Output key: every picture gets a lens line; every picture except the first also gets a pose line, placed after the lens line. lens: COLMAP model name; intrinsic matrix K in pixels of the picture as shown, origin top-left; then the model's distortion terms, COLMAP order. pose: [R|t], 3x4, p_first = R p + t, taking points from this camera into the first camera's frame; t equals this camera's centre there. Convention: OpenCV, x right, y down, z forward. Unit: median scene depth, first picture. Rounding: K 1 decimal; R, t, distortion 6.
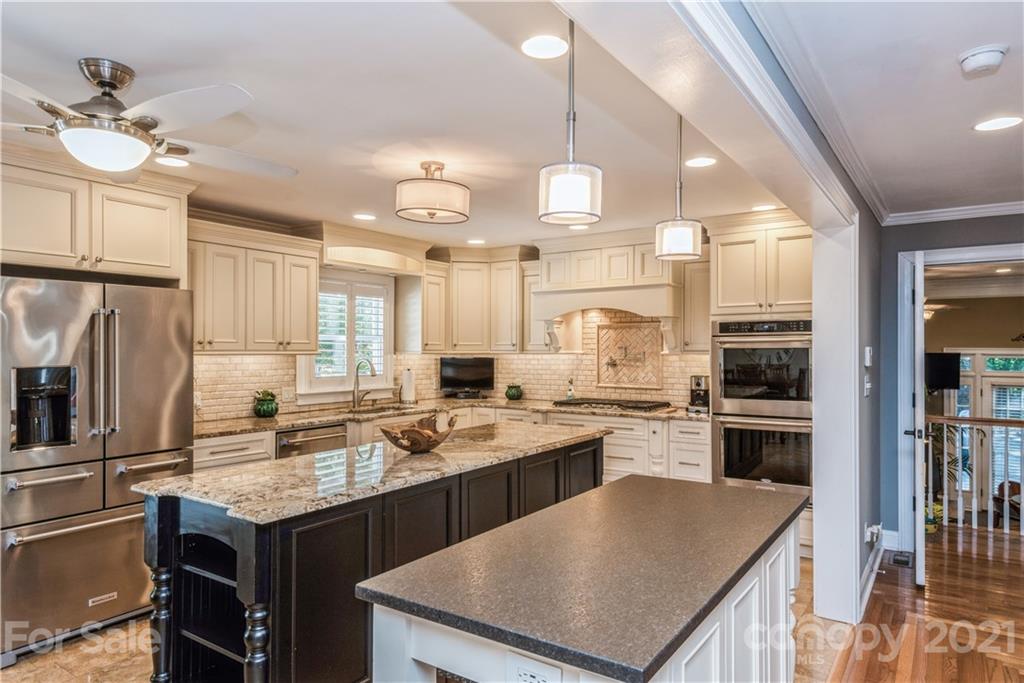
lens RADIAL K [[633.6, 0, 513.3], [0, 633.6, 347.8], [0, 0, 1]] dist [0.033695, -0.025577]
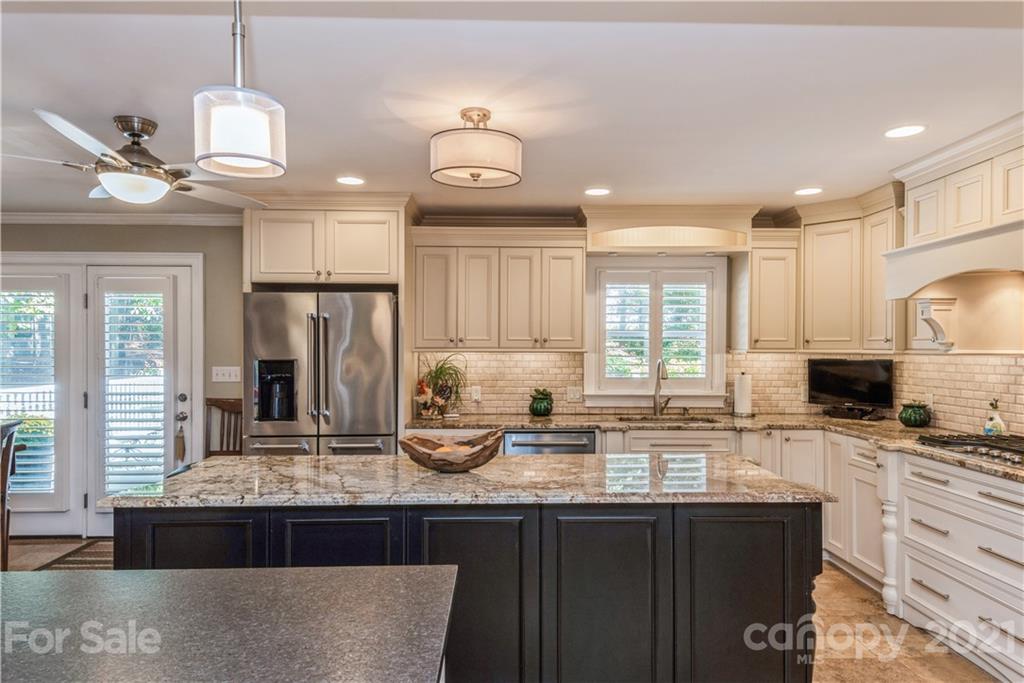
lens RADIAL K [[633.6, 0, 518.0], [0, 633.6, 348.9], [0, 0, 1]] dist [0.033695, -0.025577]
pose [[0.586507, 0.002282, -0.809941, 0.382869], [0.000027, 0.999996, 0.002837, 0.002675], [0.809944, -0.001685, 0.586504, 0.401186]]
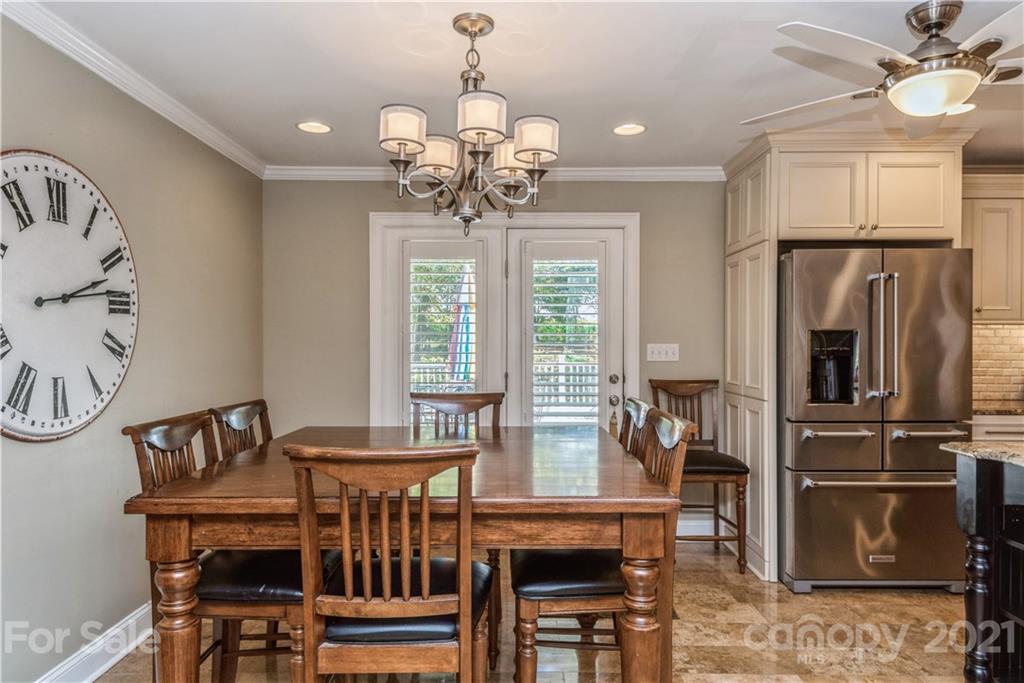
lens RADIAL K [[633.6, 0, 507.4], [0, 633.6, 347.0], [0, 0, 1]] dist [0.033695, -0.025577]
pose [[0.553370, 0.000763, -0.832935, -0.082699], [0.002251, 0.999995, 0.002411, 0.034955], [0.832933, -0.003209, 0.553365, -0.040346]]
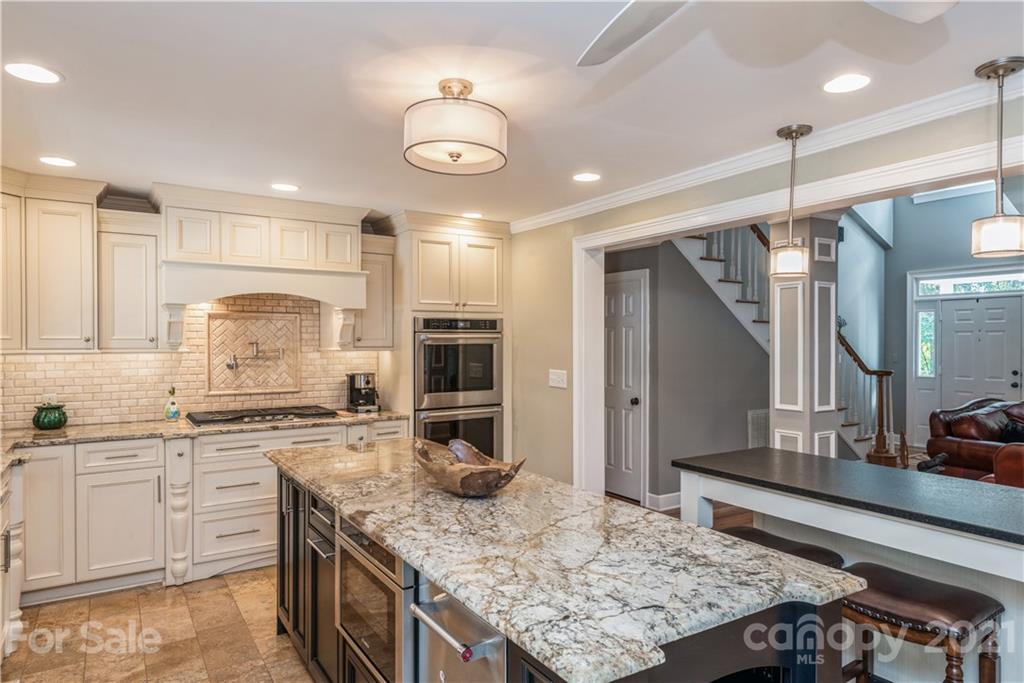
lens RADIAL K [[633.6, 0, 519.4], [0, 633.6, 348.4], [0, 0, 1]] dist [0.033695, -0.025577]
pose [[0.388557, -0.010042, 0.921370, -0.522648], [-0.000791, 0.999937, 0.011232, -0.004083], [-0.921424, -0.005093, 0.388524, 0.458205]]
